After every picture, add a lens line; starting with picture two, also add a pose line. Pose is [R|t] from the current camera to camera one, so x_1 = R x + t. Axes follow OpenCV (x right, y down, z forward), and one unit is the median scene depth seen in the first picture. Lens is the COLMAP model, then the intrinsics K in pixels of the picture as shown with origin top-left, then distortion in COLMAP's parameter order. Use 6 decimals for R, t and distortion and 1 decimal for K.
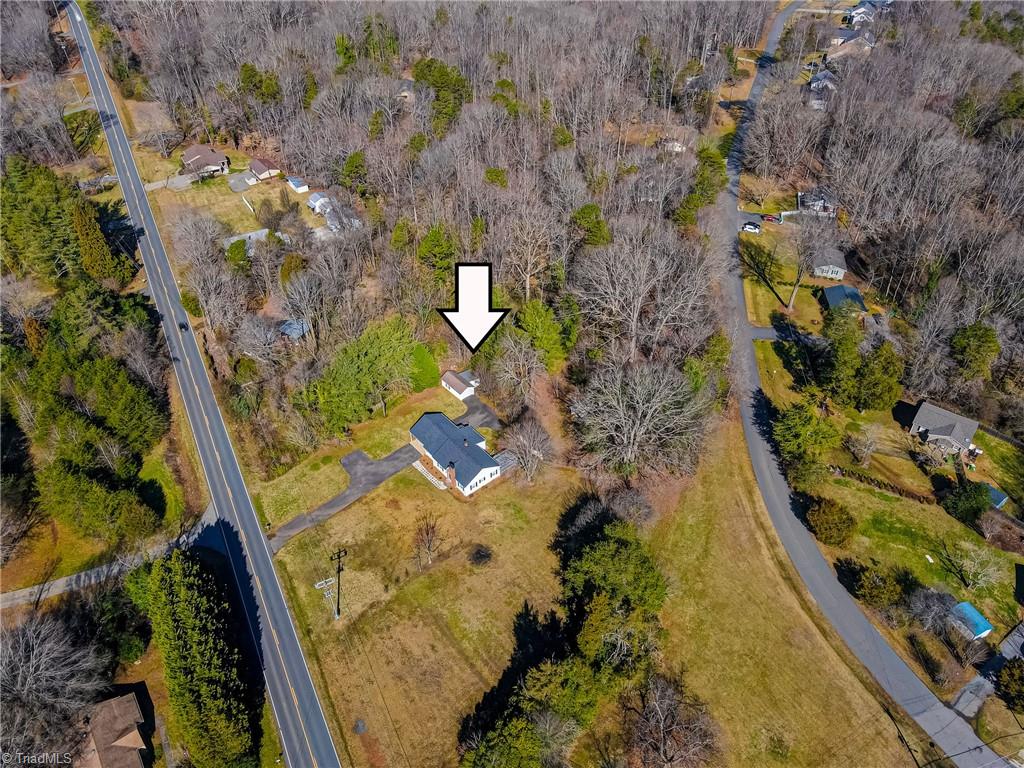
lens RADIAL K [[747.4, 0, 514.7], [0, 747.4, 385.1], [0, 0, 1]] dist [0.000974, 0.035192]
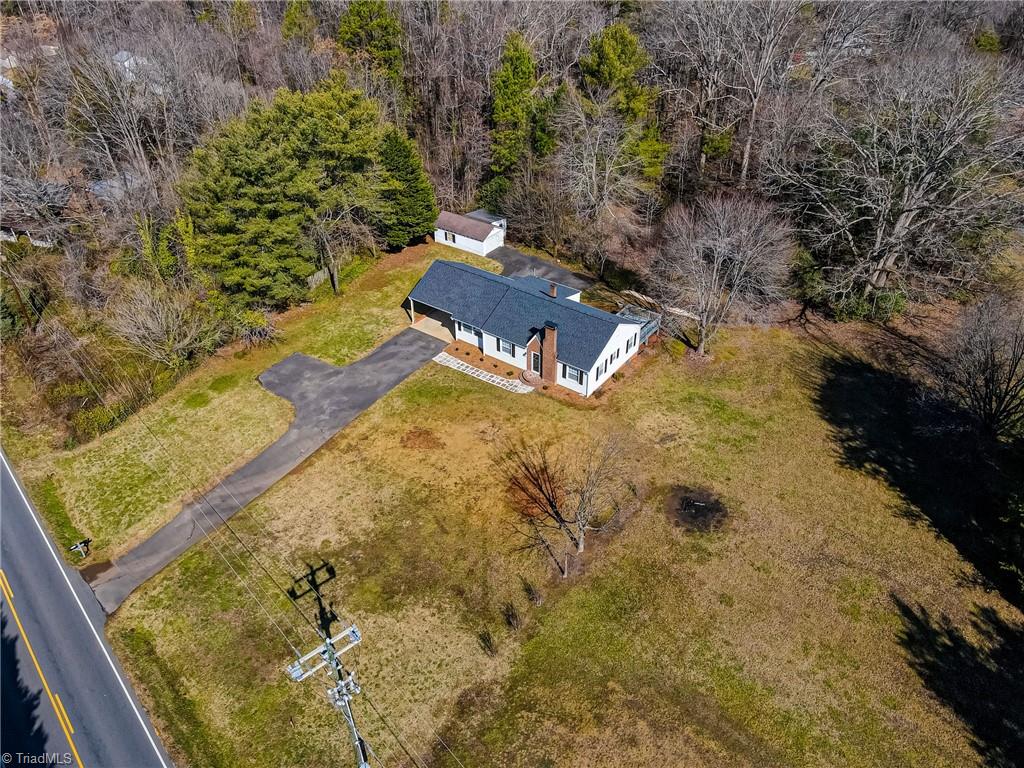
lens RADIAL K [[747.4, 0, 514.7], [0, 747.4, 385.1], [0, 0, 1]] dist [0.000974, 0.035192]
pose [[0.970689, -0.134925, 0.198891, -0.188296], [0.150877, 0.986259, -0.067293, 0.164782], [-0.187079, 0.095328, 0.977709, 0.596107]]
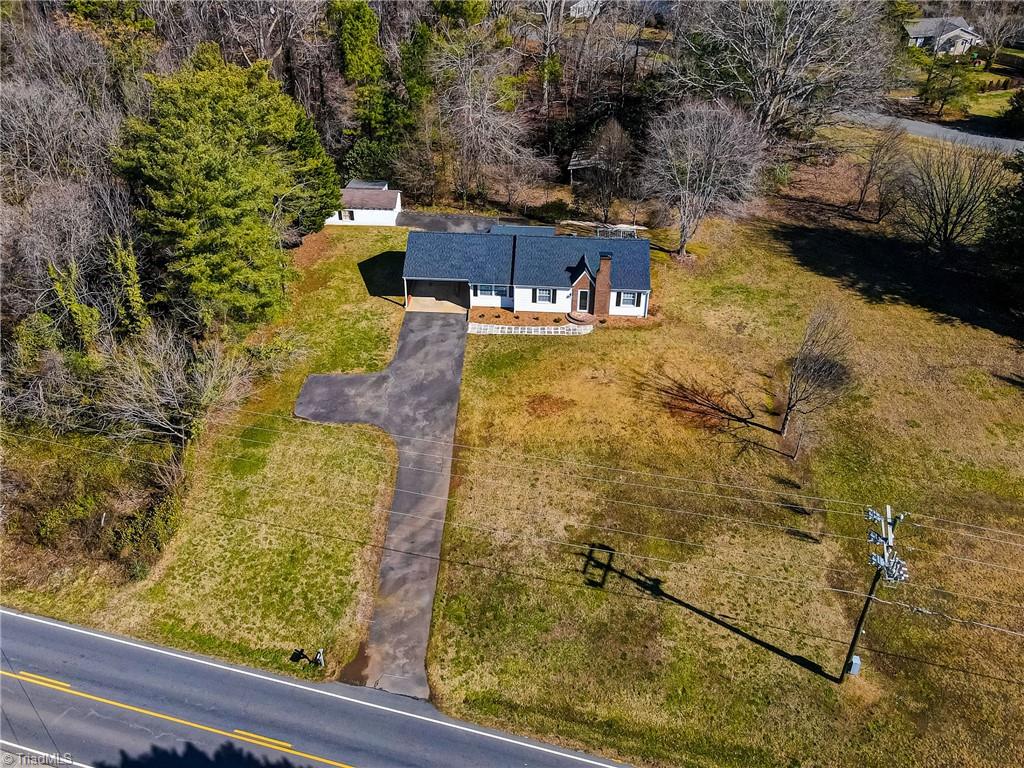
lens RADIAL K [[841.9, 0, 514.6], [0, 841.9, 345.0], [0, 0, 1]] dist [-0.002909, 0.050784]
pose [[0.687098, -0.393713, 0.610644, -0.412408], [0.460170, 0.886212, 0.053601, 0.103634], [-0.562263, 0.244171, 0.790089, 0.672185]]
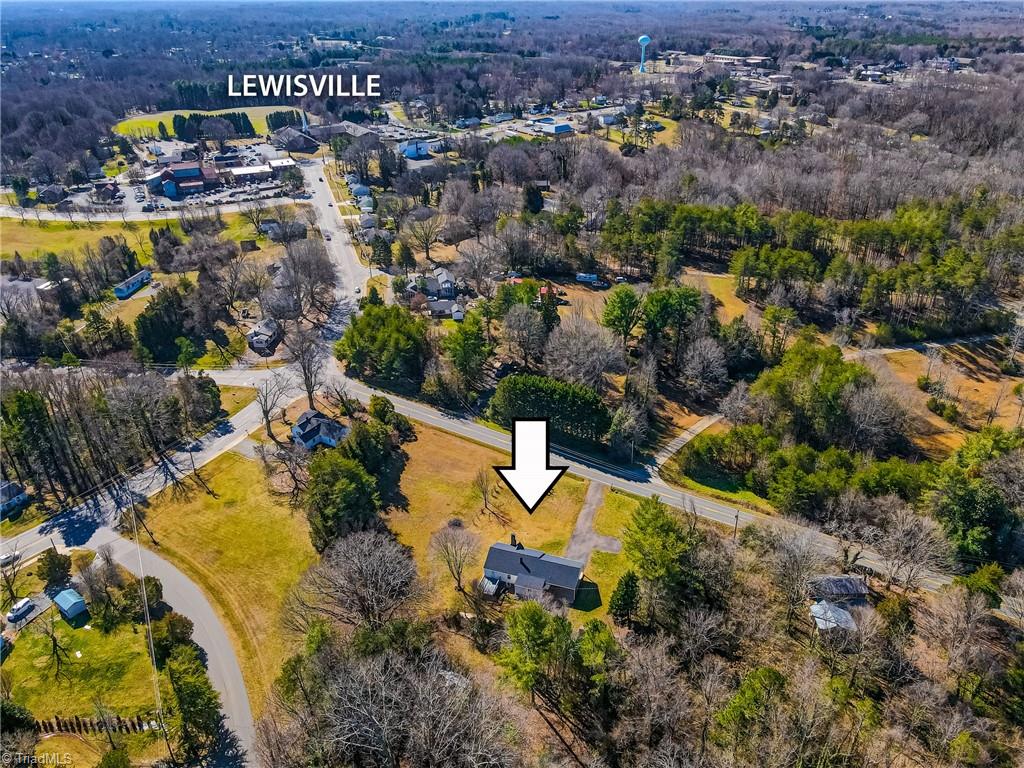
lens RADIAL K [[747.4, 0, 514.7], [0, 747.4, 385.1], [0, 0, 1]] dist [0.000974, 0.035192]
pose [[-0.857203, 0.270241, -0.438375, 0.350079], [-0.318759, 0.390148, 0.863815, -0.963545], [0.404470, 0.880201, -0.248294, 1.074136]]
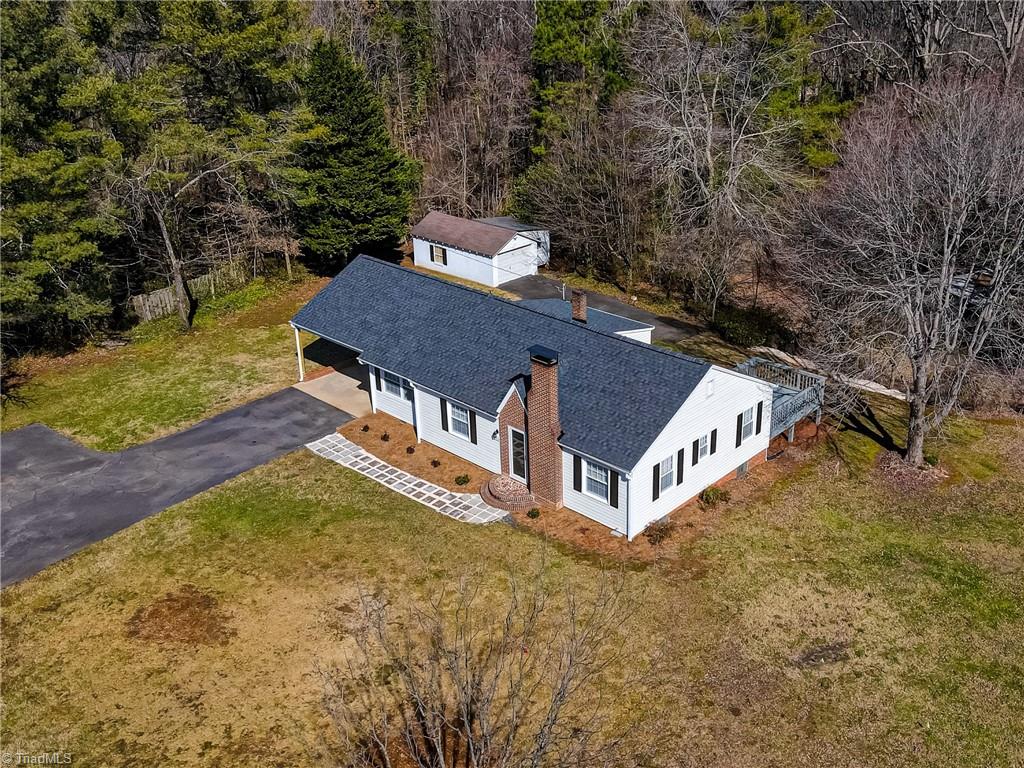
lens RADIAL K [[995.9, 0, 583.4], [0, 995.9, 383.4], [0, 0, 1]] dist [-0.000675, 0.041787]
pose [[0.988945, -0.054296, 0.137987, -0.105288], [0.090870, 0.957258, -0.274591, 0.176800], [-0.117180, 0.284094, 0.951609, 0.776108]]
